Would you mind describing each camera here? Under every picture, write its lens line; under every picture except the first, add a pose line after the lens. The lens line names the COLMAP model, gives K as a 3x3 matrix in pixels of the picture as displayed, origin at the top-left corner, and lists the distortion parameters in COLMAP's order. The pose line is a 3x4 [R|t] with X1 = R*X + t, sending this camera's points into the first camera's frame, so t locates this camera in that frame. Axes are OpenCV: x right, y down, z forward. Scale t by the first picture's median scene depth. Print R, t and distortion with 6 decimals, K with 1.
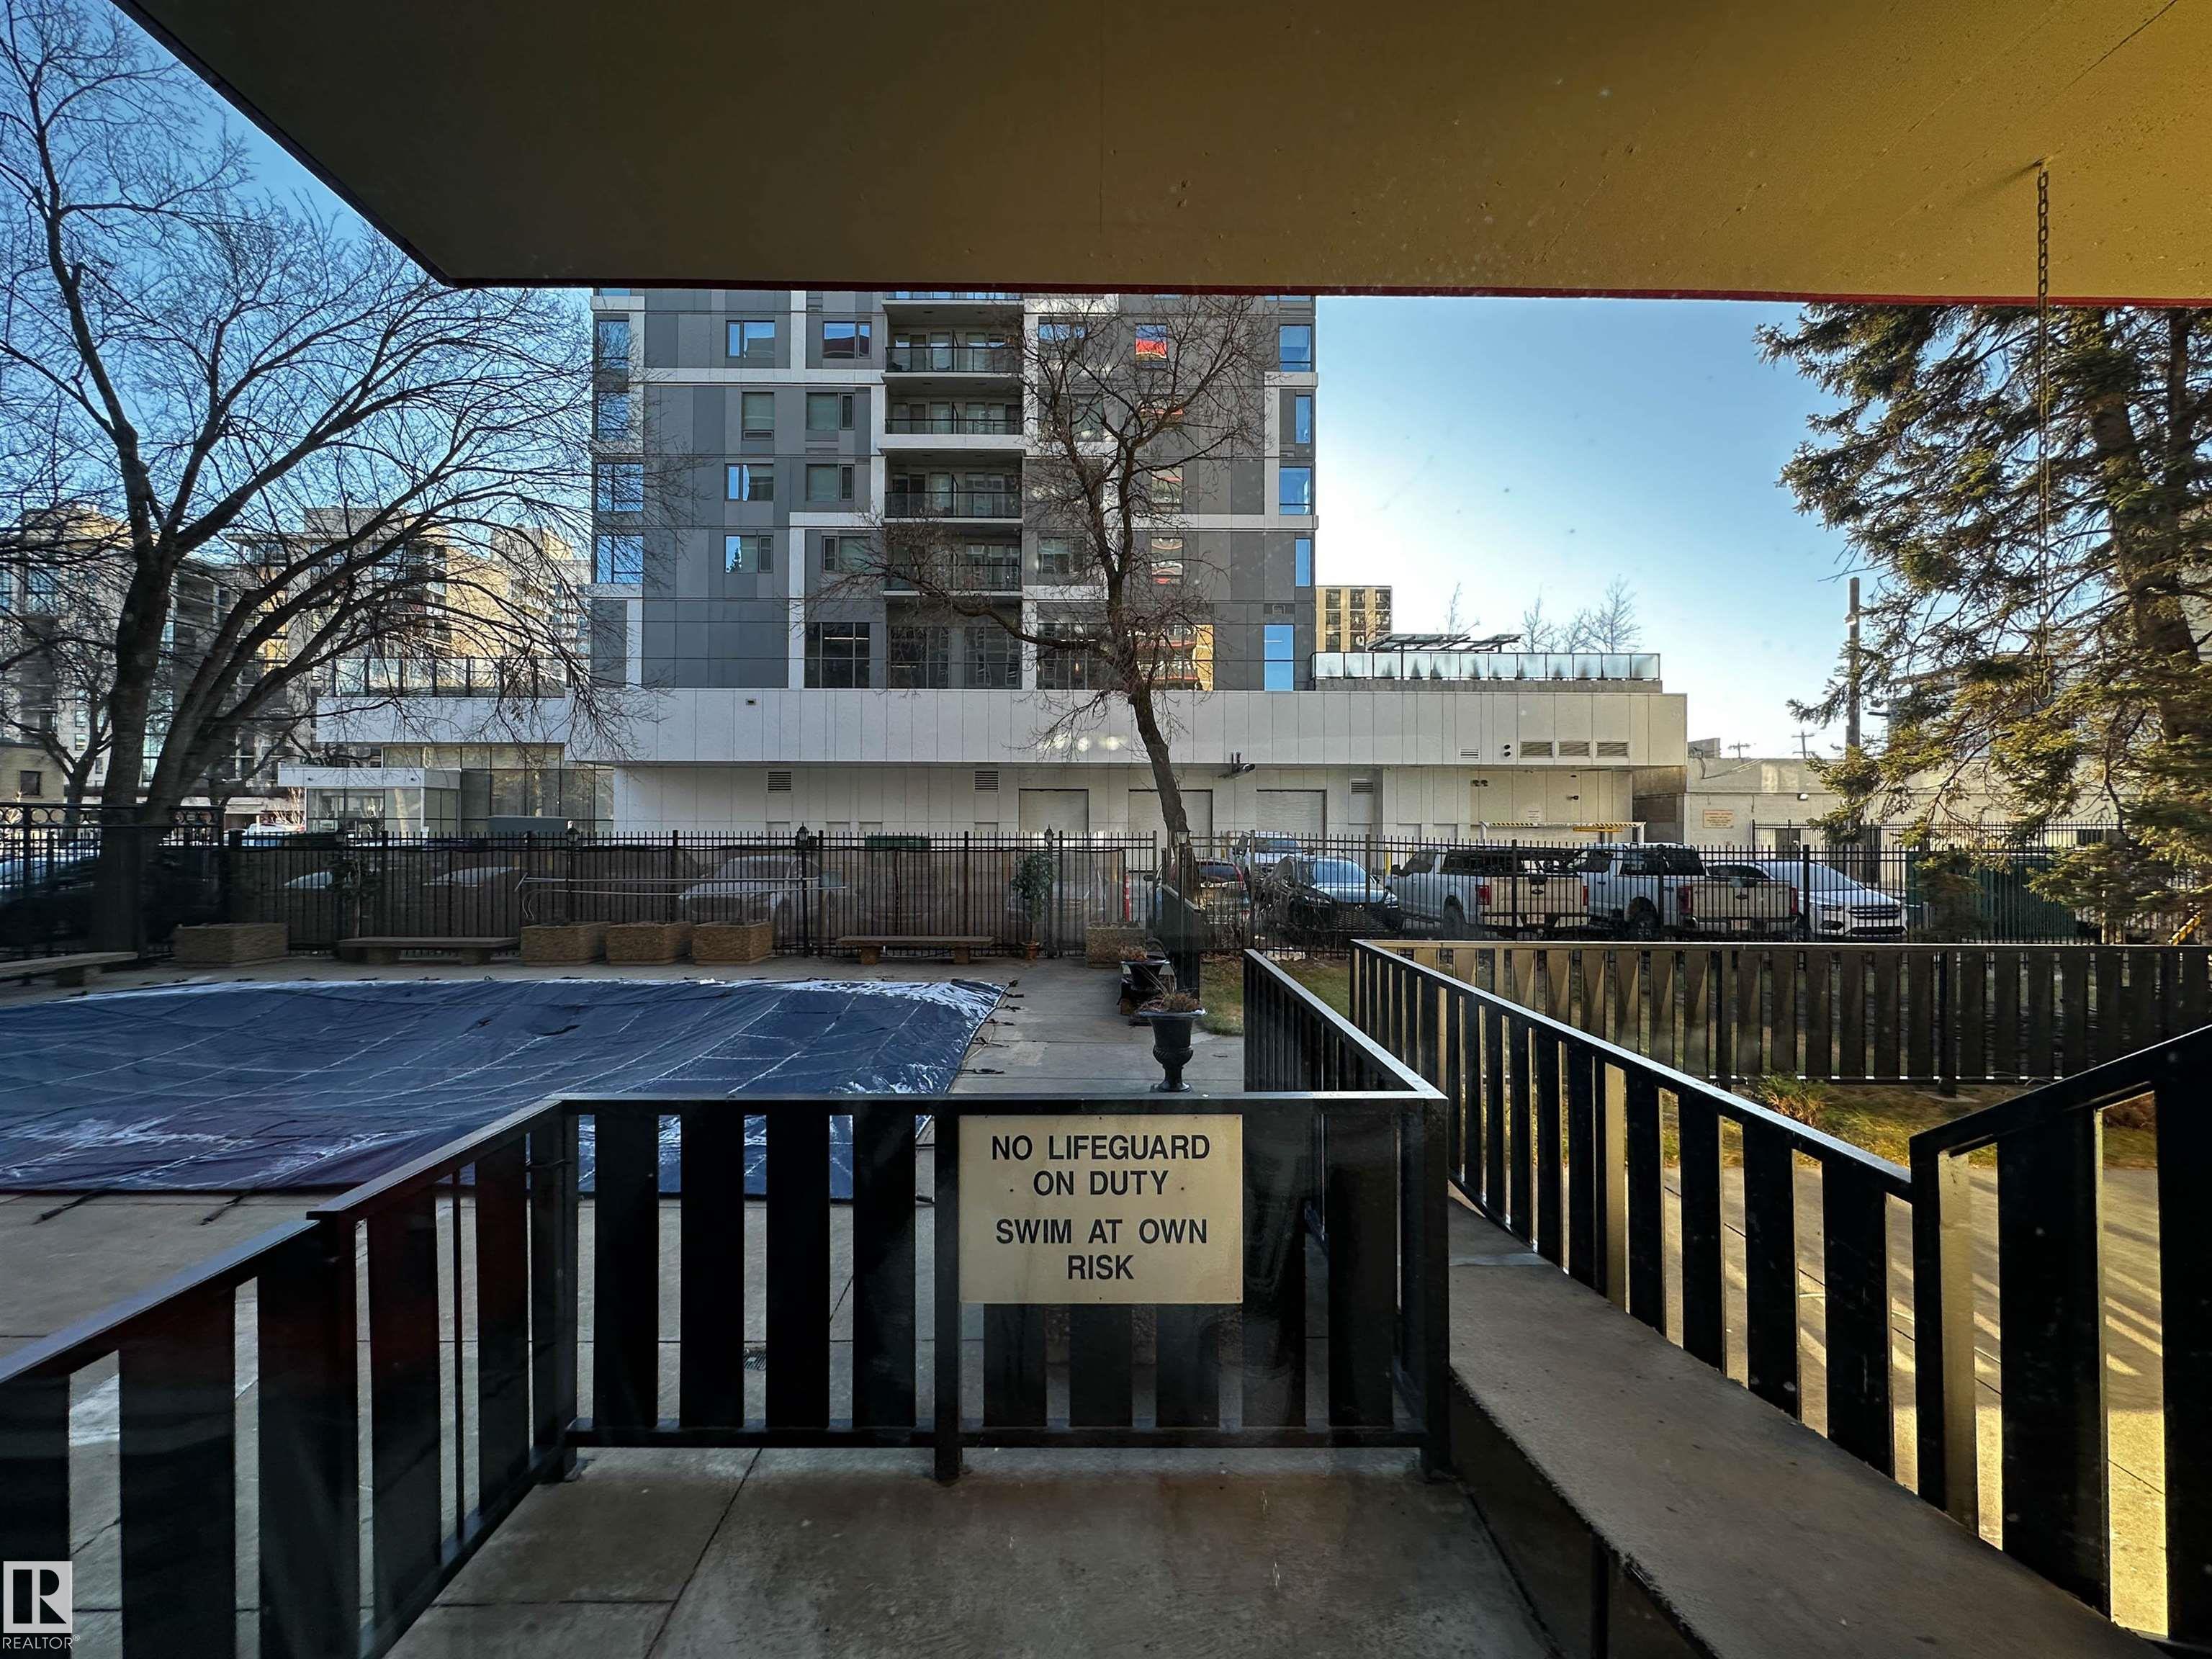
lens RADIAL K [[902.2, 0, 1113.5], [0, 902.2, 801.5], [0, 0, 1]] dist [-0.000638, 0.000216]
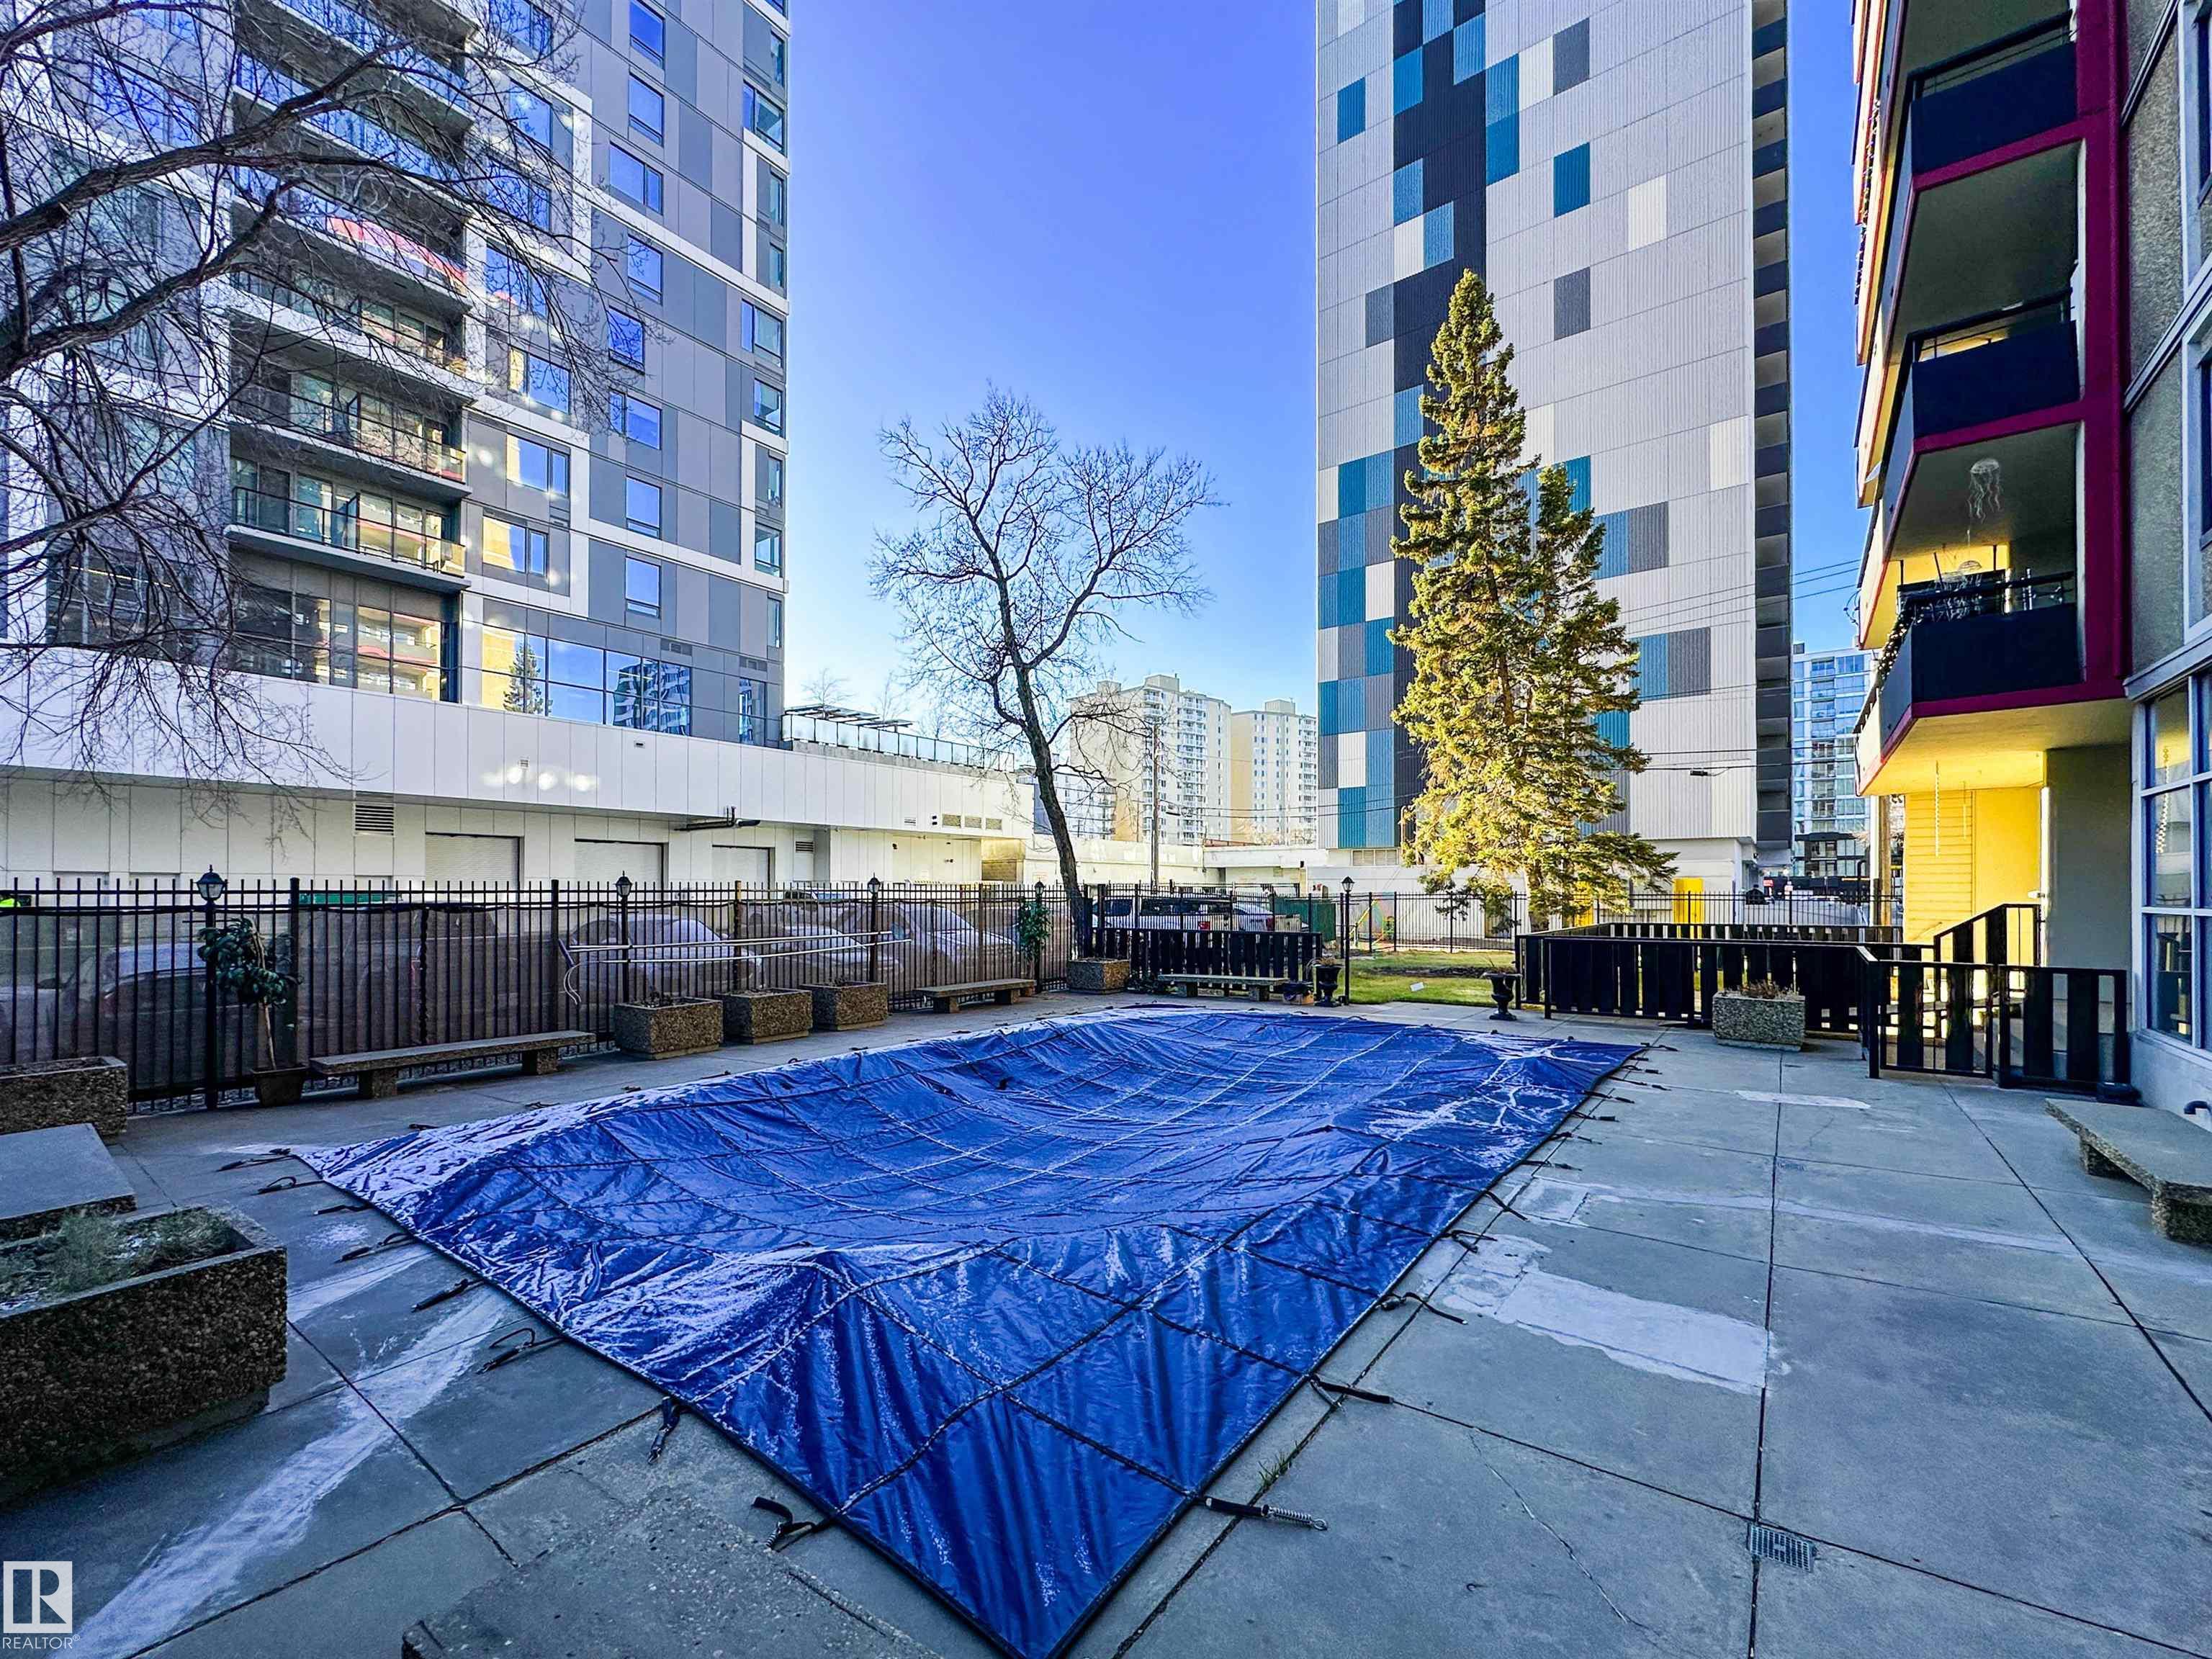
lens RADIAL K [[900.9, 0, 1107.0], [0, 900.9, 824.6], [0, 0, 1]] dist [-0.005023, 0.000361]
pose [[0.611297, 0.059553, 0.789157, -0.348036], [-0.028966, 0.998180, -0.052890, 0.005223], [-0.790871, 0.009473, 0.611910, 0.083257]]
